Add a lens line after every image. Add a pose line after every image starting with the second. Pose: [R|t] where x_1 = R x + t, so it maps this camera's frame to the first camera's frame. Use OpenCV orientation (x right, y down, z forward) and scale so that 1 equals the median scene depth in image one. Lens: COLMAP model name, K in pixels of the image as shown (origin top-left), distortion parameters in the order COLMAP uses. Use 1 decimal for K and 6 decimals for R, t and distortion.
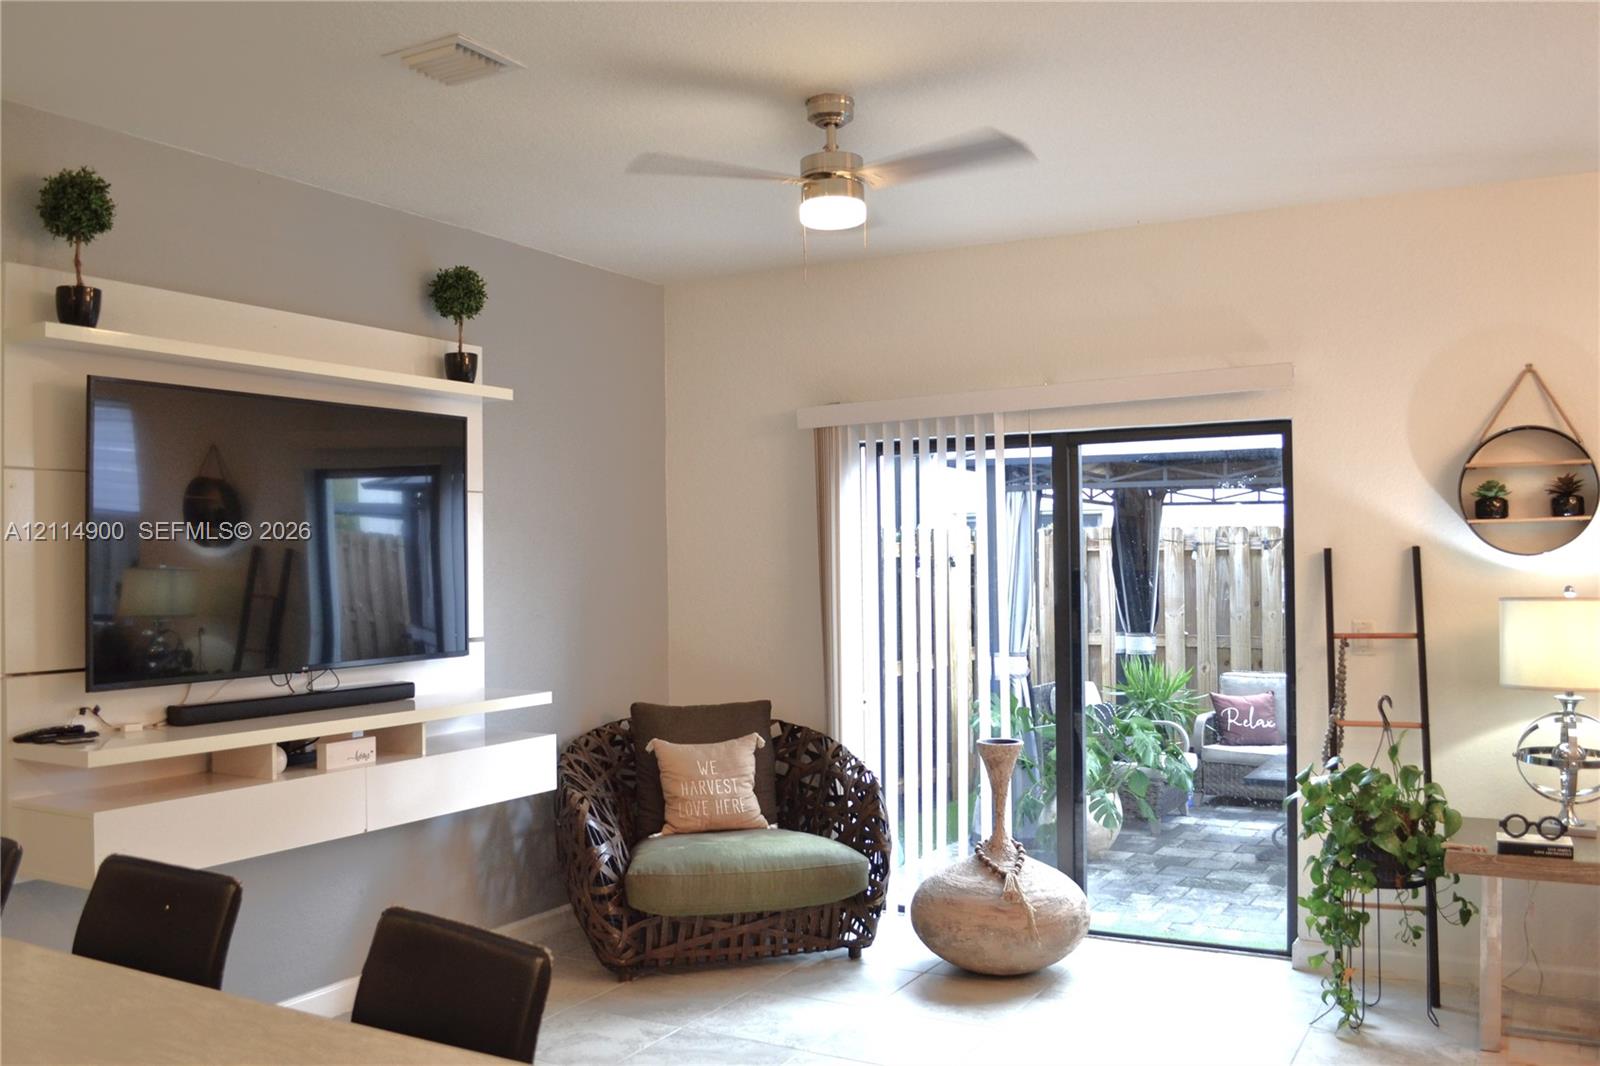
lens RADIAL K [[1373.2, 0, 792.4], [0, 1373.2, 547.4], [0, 0, 1]] dist [-0.096823, 0.028034]
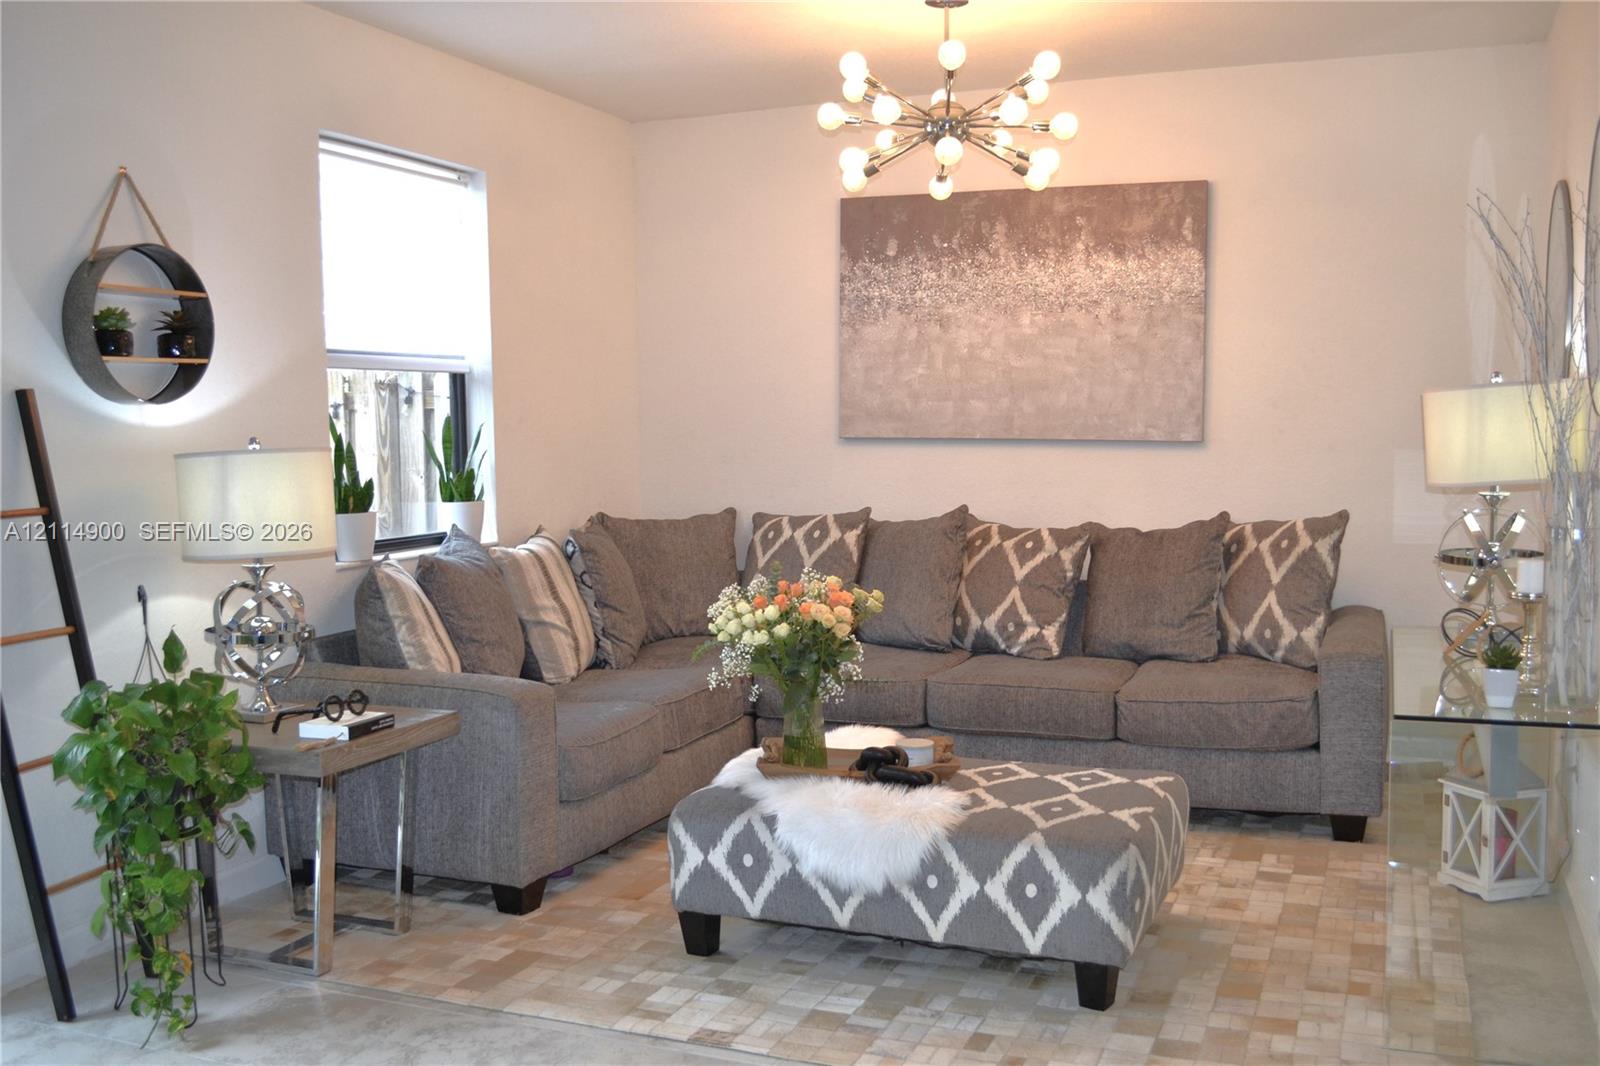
lens RADIAL K [[1497.7, 0, 796.5], [0, 1497.7, 529.3], [0, 0, 1]] dist [-0.083698, 0.000000]
pose [[-0.109143, -0.042434, 0.993120, -0.384873], [0.010602, 0.998982, 0.043850, 0.046343], [-0.993970, 0.015315, -0.108582, 0.691279]]
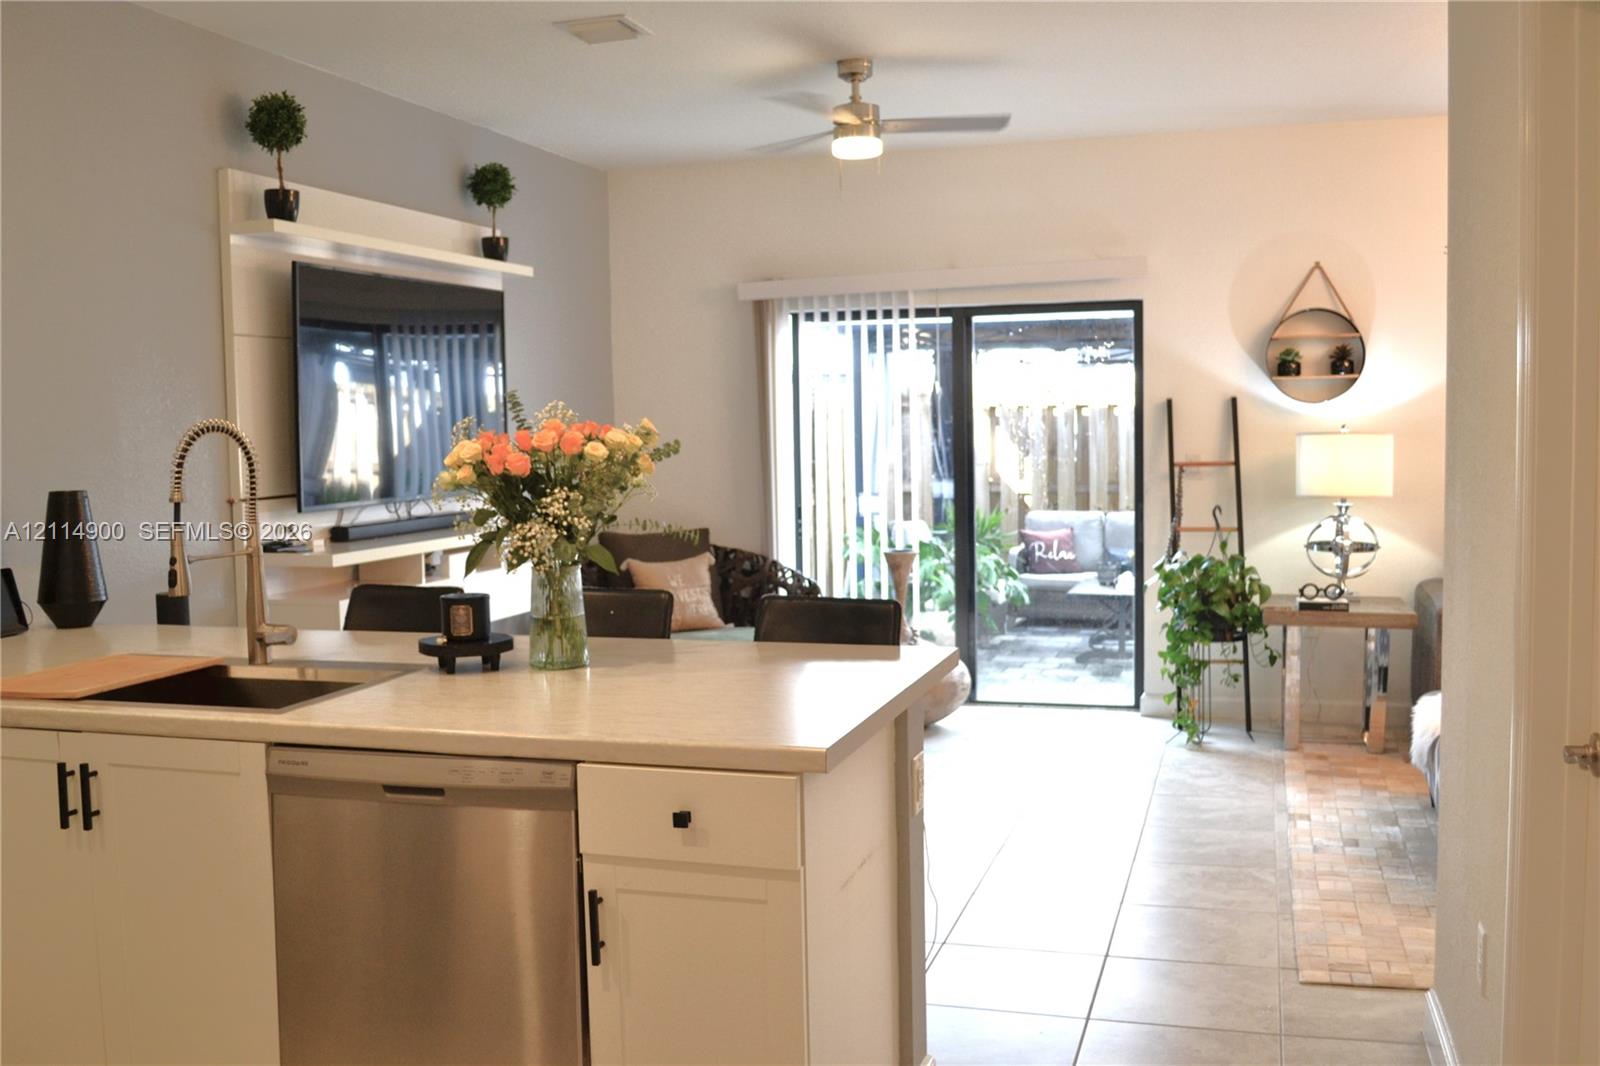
lens RADIAL K [[1497.7, 0, 795.3], [0, 1497.7, 538.2], [0, 0, 1]] dist [-0.083698, 0.000000]
pose [[0.977505, -0.022543, 0.209705, -0.285453], [0.004363, 0.996220, 0.086756, 0.009499], [-0.210868, -0.083889, 0.973908, -0.371607]]
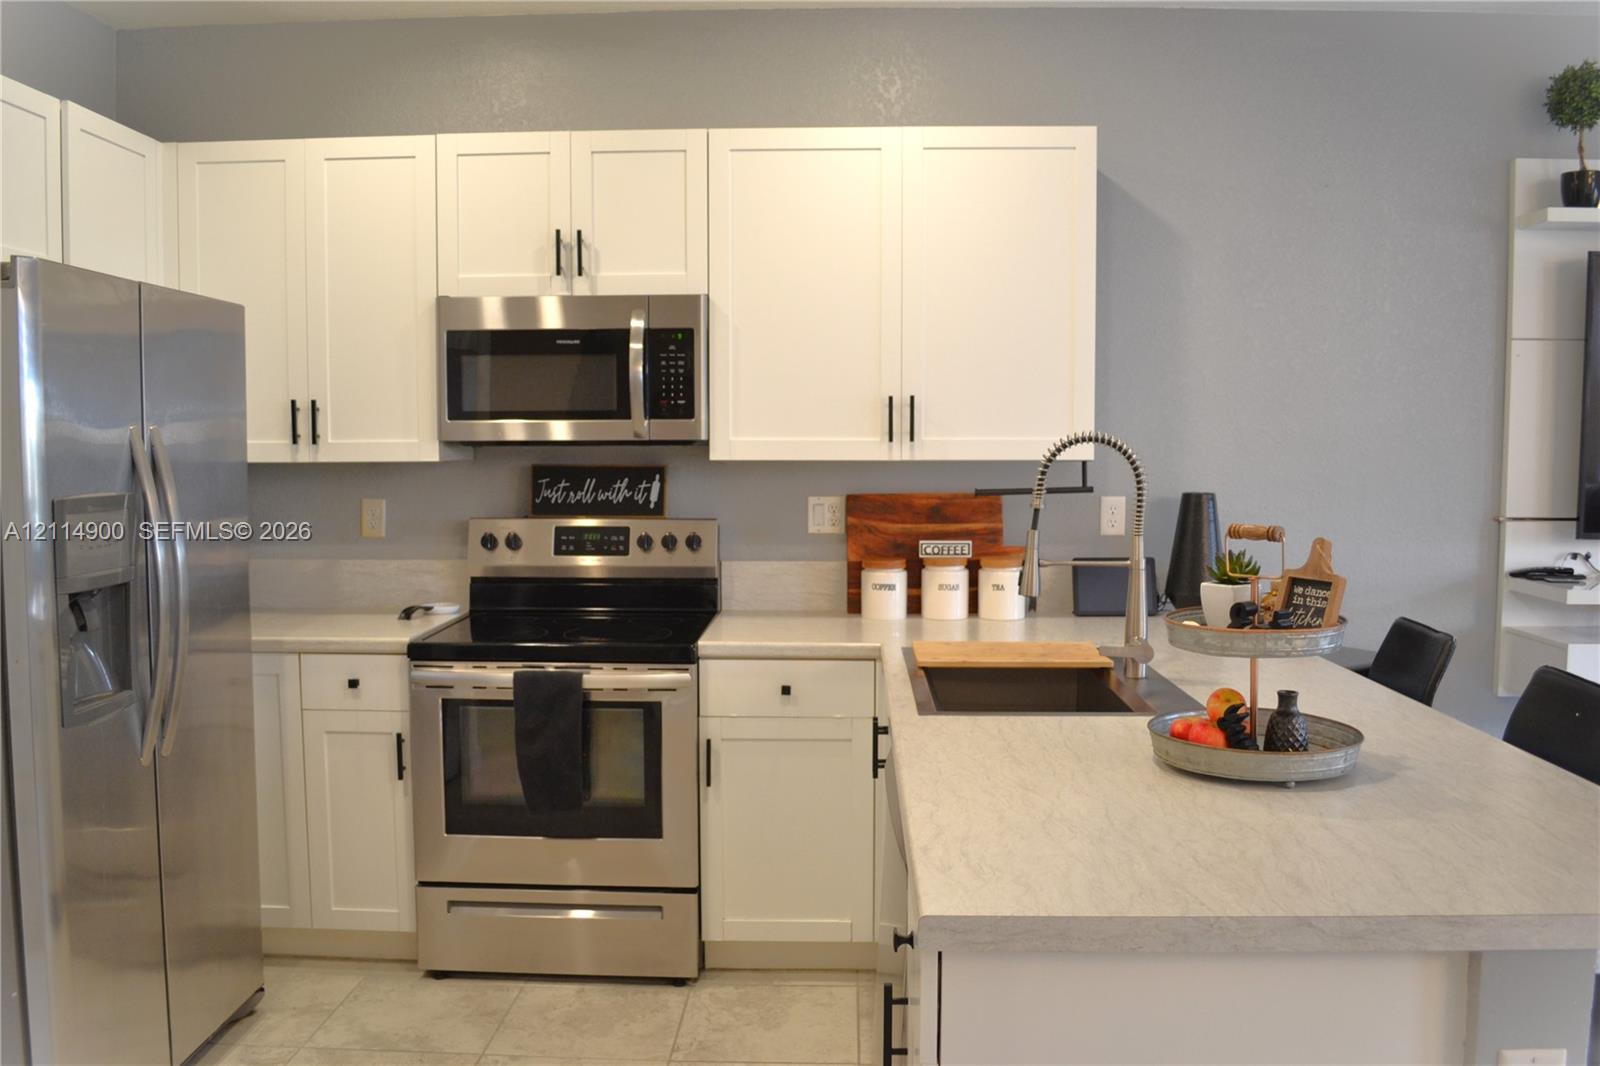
lens RADIAL K [[1293.5, 0, 802.9], [0, 1293.5, 539.0], [0, 0, 1]] dist [-0.084048, 0.009268]
pose [[0.454684, 0.080102, -0.887044, 0.083704], [0.003112, 0.995799, 0.091518, 0.008269], [0.890648, -0.044373, 0.452524, -0.037890]]
